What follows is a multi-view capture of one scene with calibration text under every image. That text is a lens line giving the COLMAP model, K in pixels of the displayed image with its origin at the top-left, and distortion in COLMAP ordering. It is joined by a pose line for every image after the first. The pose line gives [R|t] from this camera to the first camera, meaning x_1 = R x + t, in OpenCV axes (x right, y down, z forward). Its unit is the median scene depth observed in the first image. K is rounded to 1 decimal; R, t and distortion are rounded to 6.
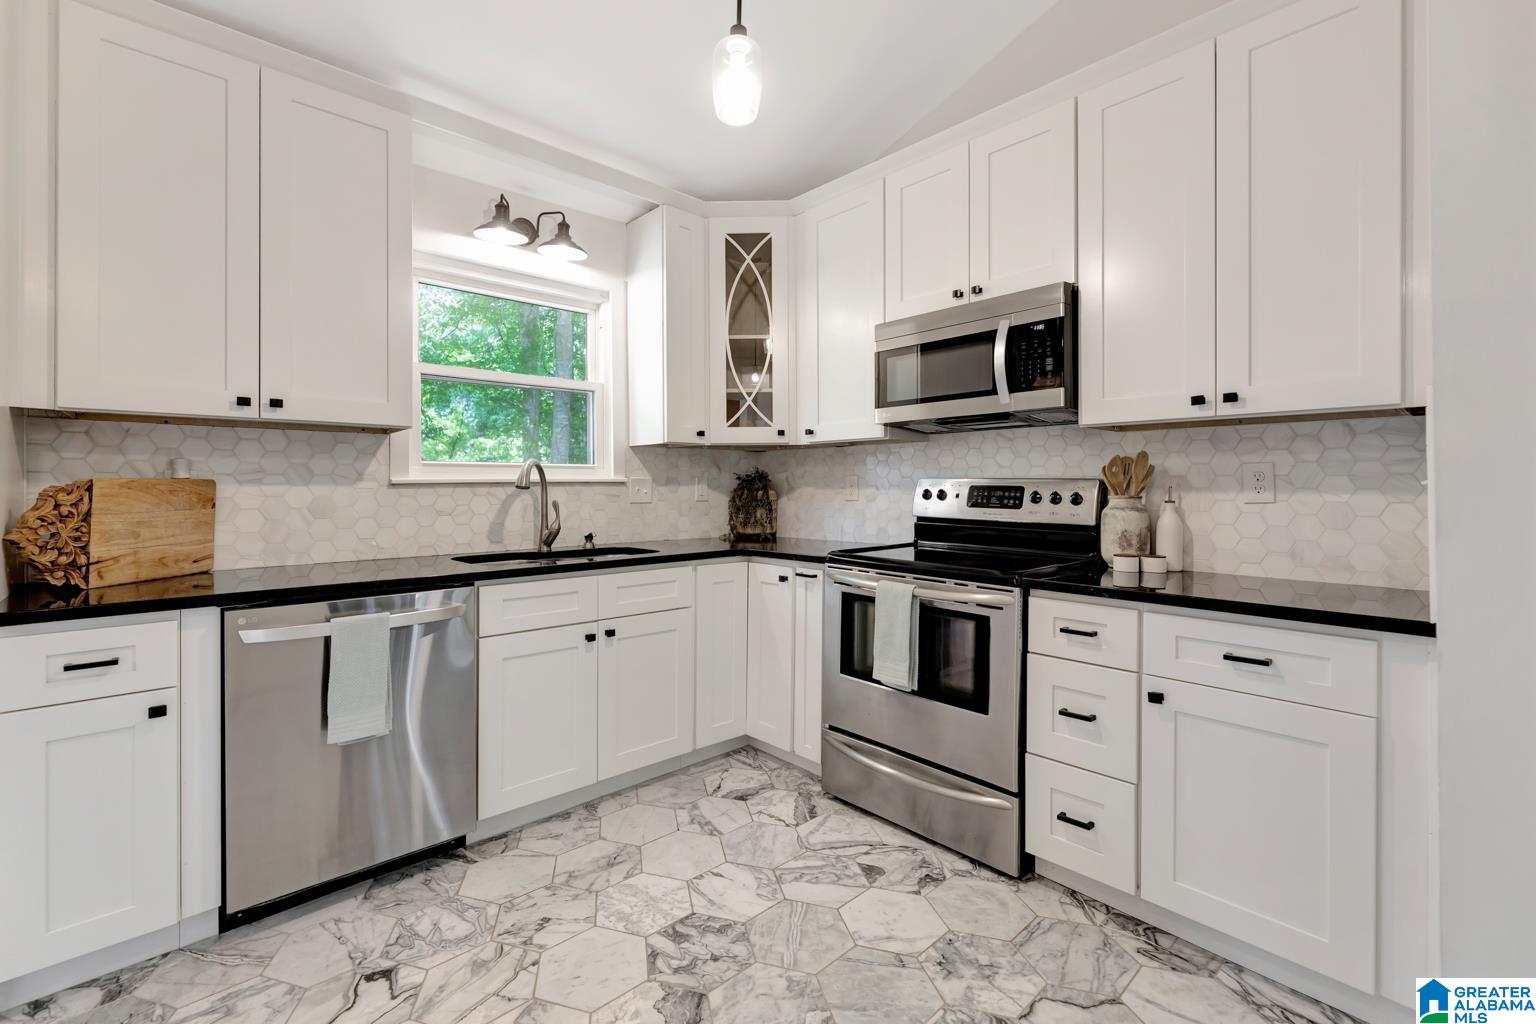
lens RADIAL K [[662.0, 0, 768.4], [0, 662.0, 490.0], [0, 0, 1]] dist [-0.000210, -0.000093]
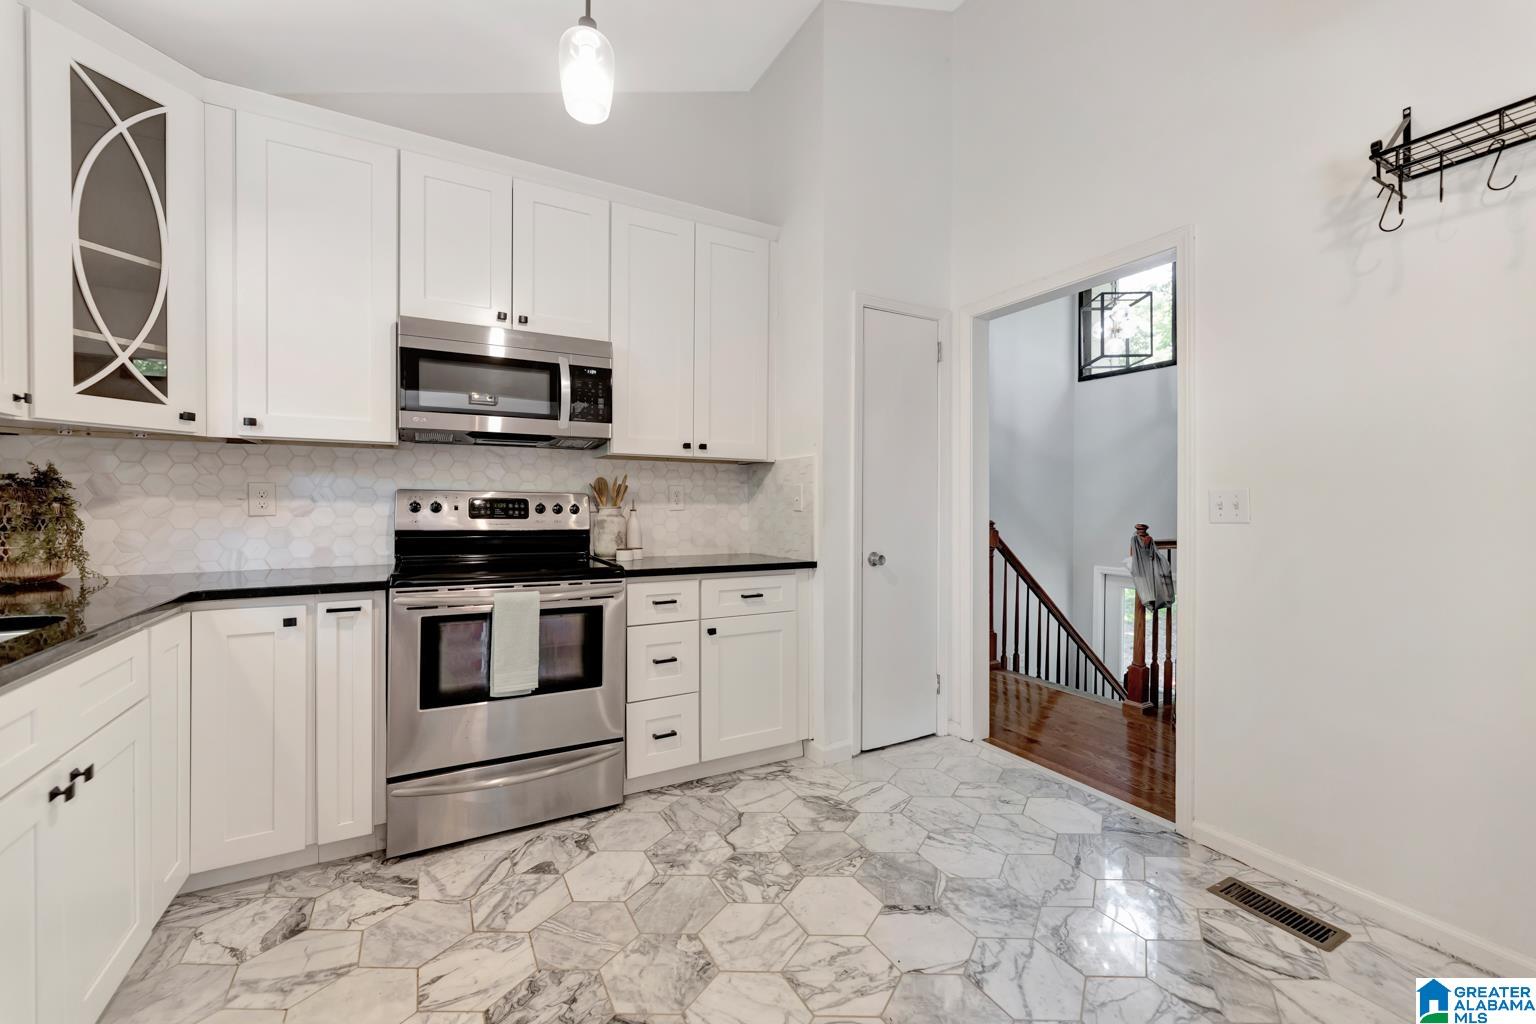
lens RADIAL K [[621.5, 0, 768.0], [0, 621.5, 512.0], [0, 0, 1]] dist [0.001385, 0.000018]
pose [[0.235198, -0.014286, 0.971842, -0.648459], [-0.001163, 0.999887, 0.014980, 0.000531], [-0.971947, -0.004654, 0.235155, 0.394892]]
